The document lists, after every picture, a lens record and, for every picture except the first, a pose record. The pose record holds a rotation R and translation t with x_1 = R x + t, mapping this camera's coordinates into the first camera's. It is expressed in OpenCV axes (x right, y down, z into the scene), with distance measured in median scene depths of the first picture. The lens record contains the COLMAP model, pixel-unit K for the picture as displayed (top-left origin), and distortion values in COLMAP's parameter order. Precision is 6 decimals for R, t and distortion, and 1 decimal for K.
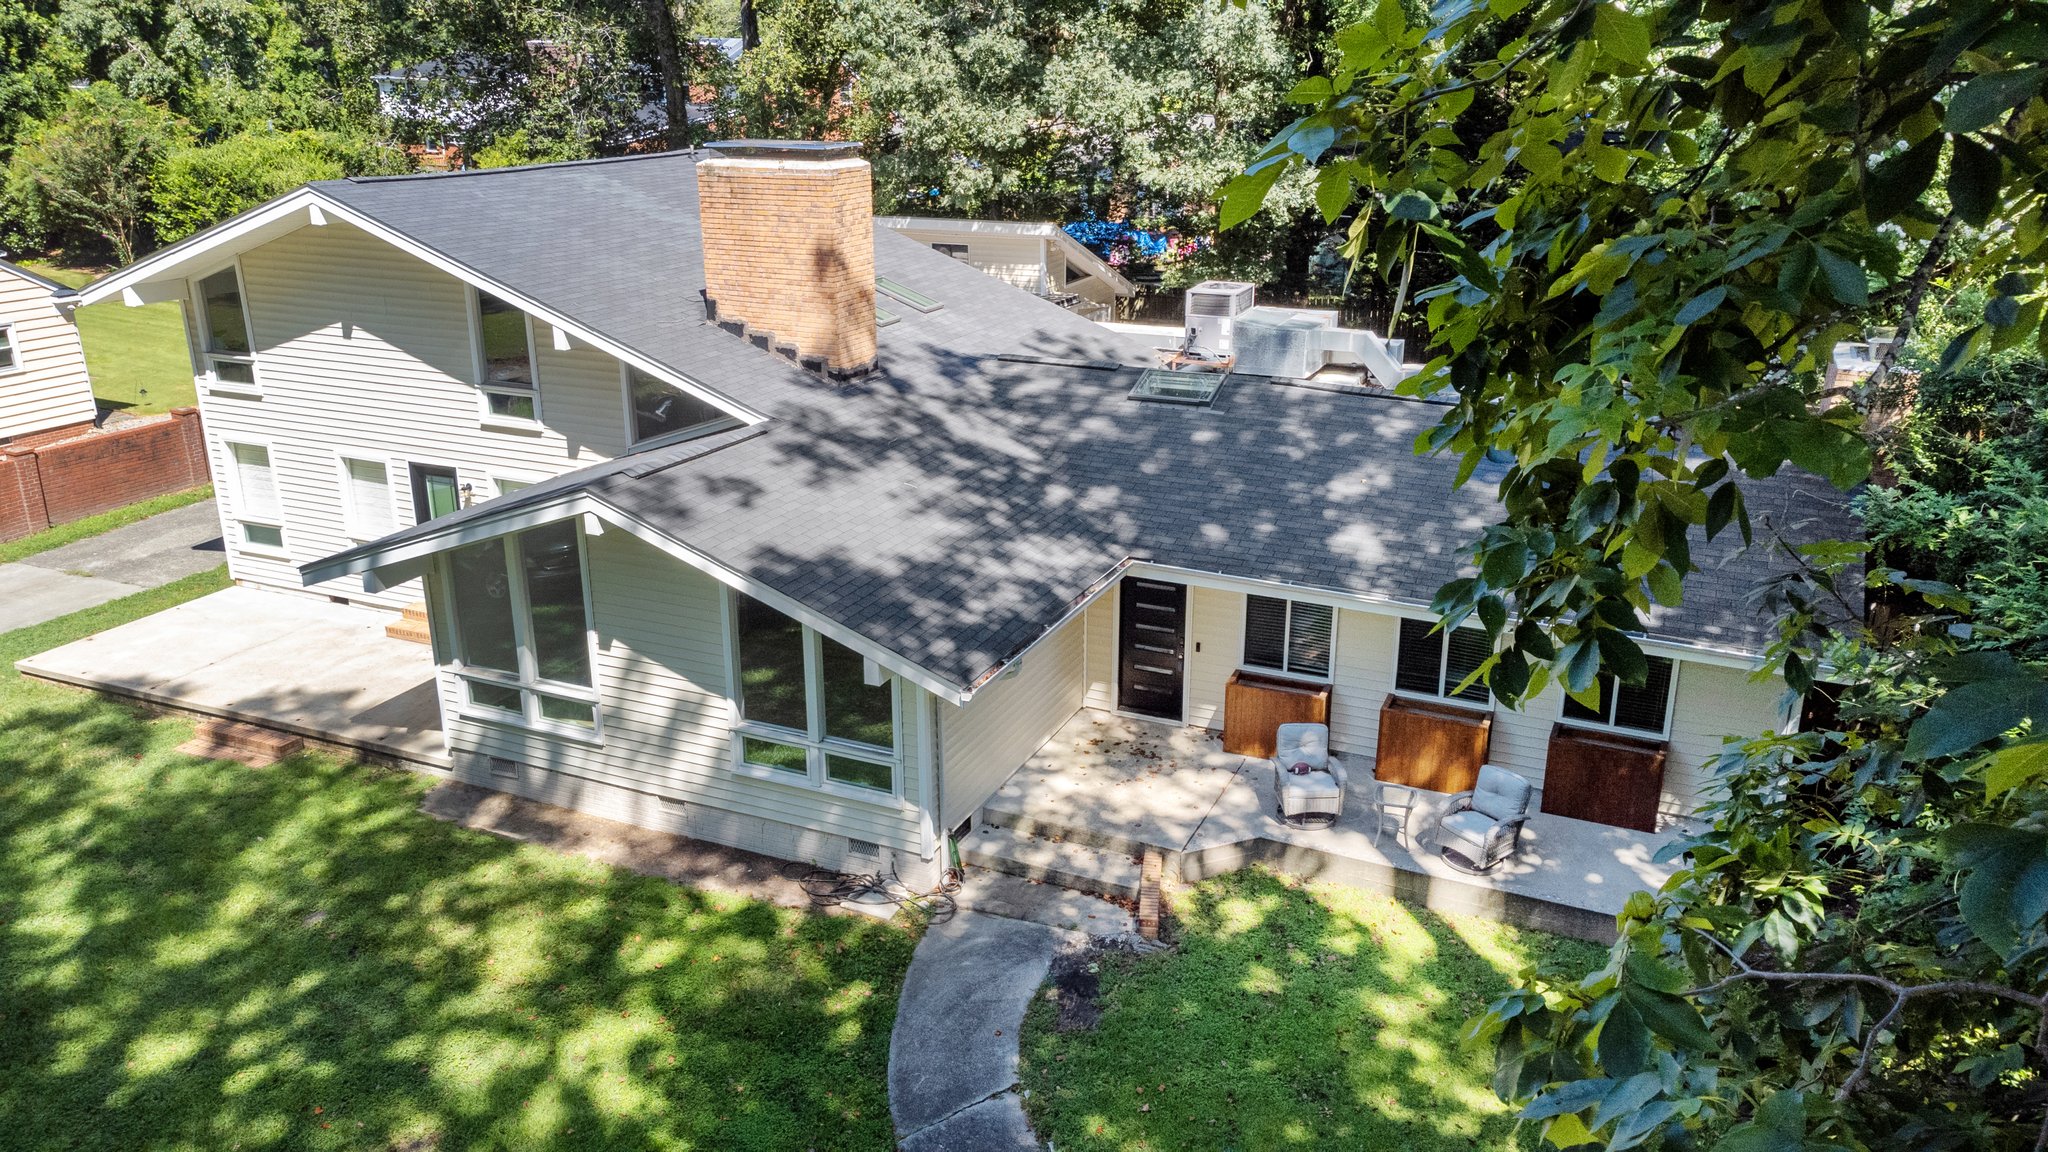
lens RADIAL K [[1503.6, 0, 1024.0], [0, 1503.6, 576.0], [0, 0, 1]] dist [-0.008448, 0.103923]
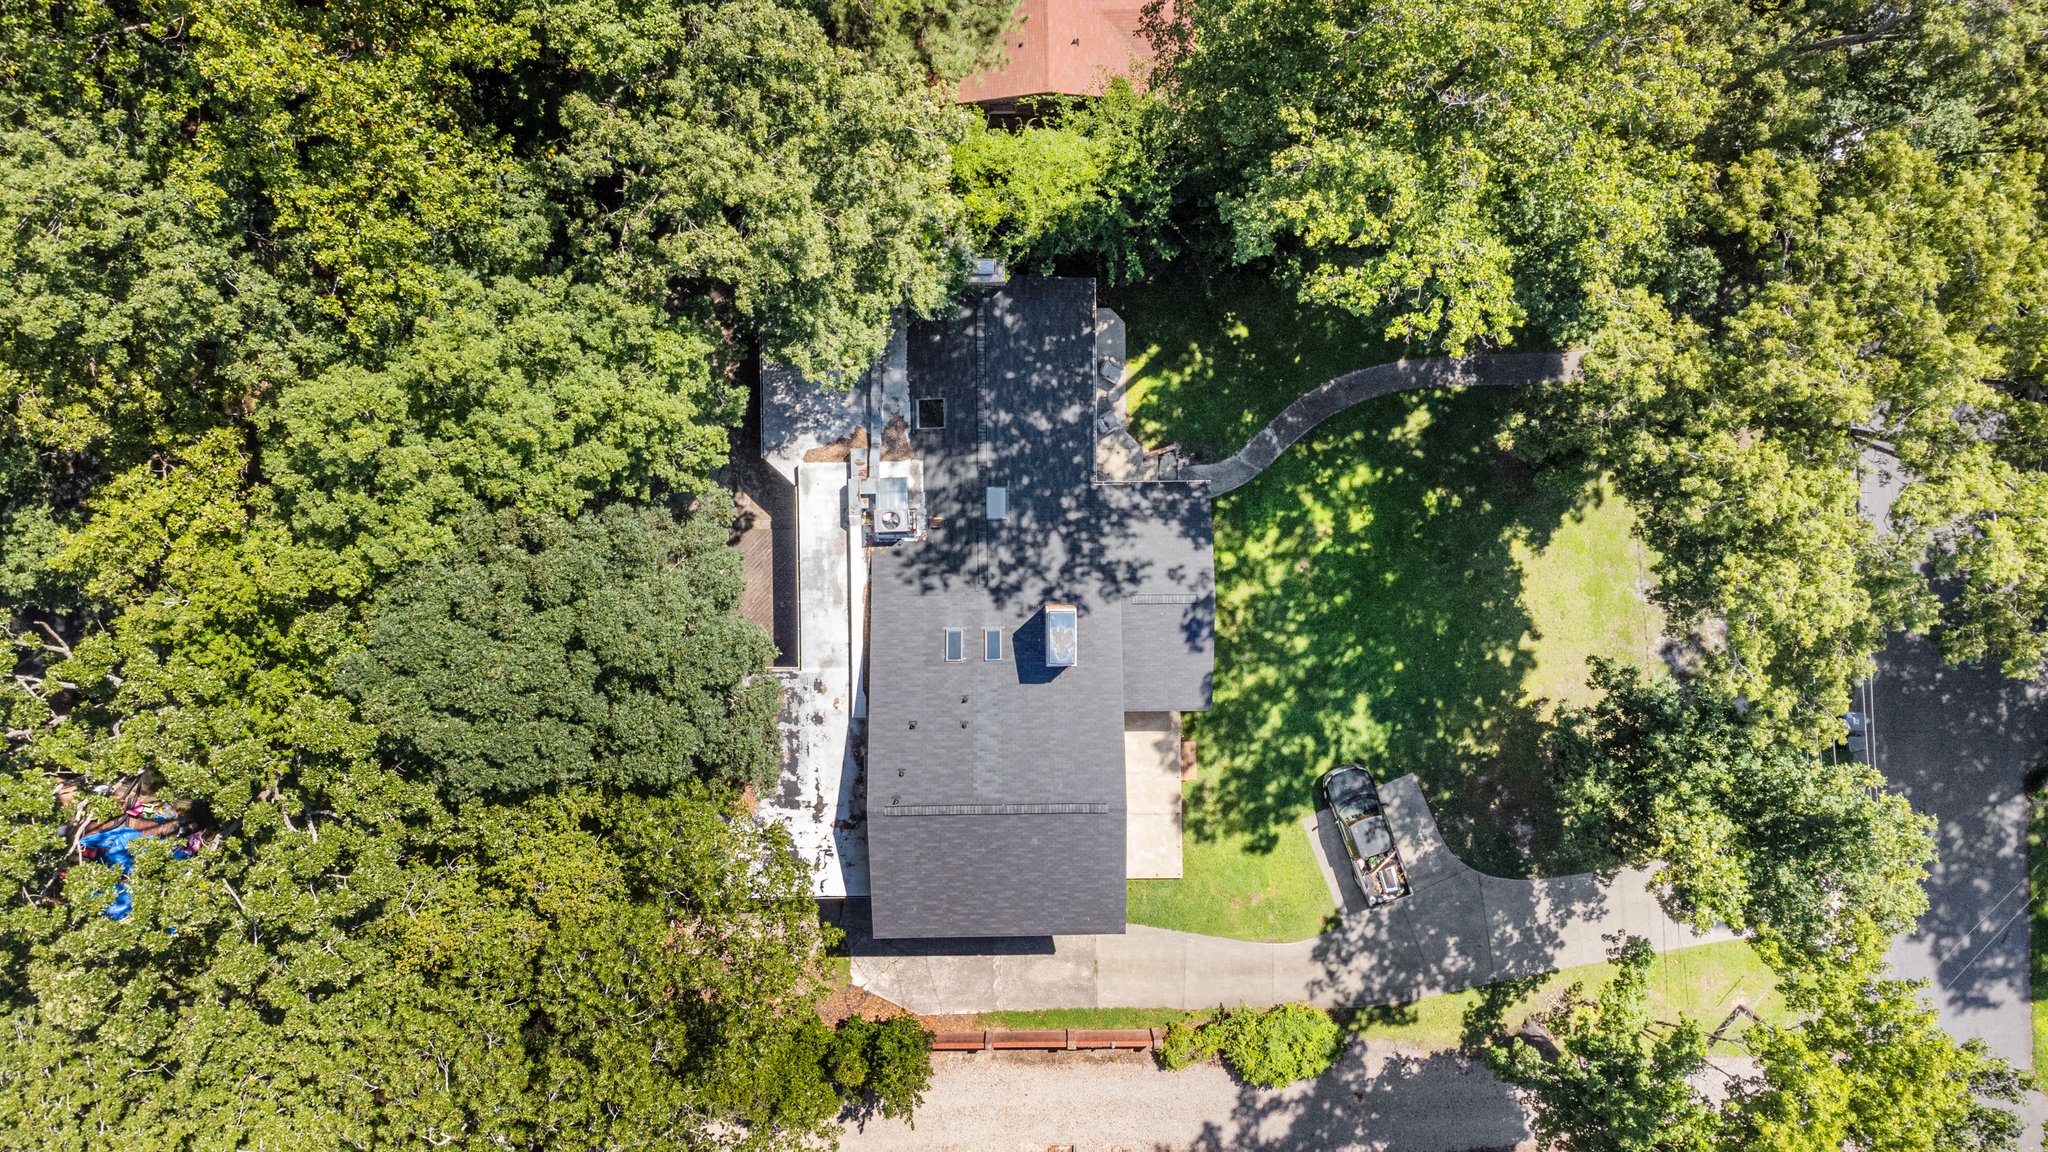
lens RADIAL K [[1503.6, 0, 1024.0], [0, 1503.6, 576.0], [0, 0, 1]] dist [-0.008448, 0.103923]
pose [[-0.421118, -0.906519, -0.029706, 0.046479], [0.295997, -0.168315, 0.940242, -3.095787], [-0.857348, 0.387160, 0.339208, 0.128780]]
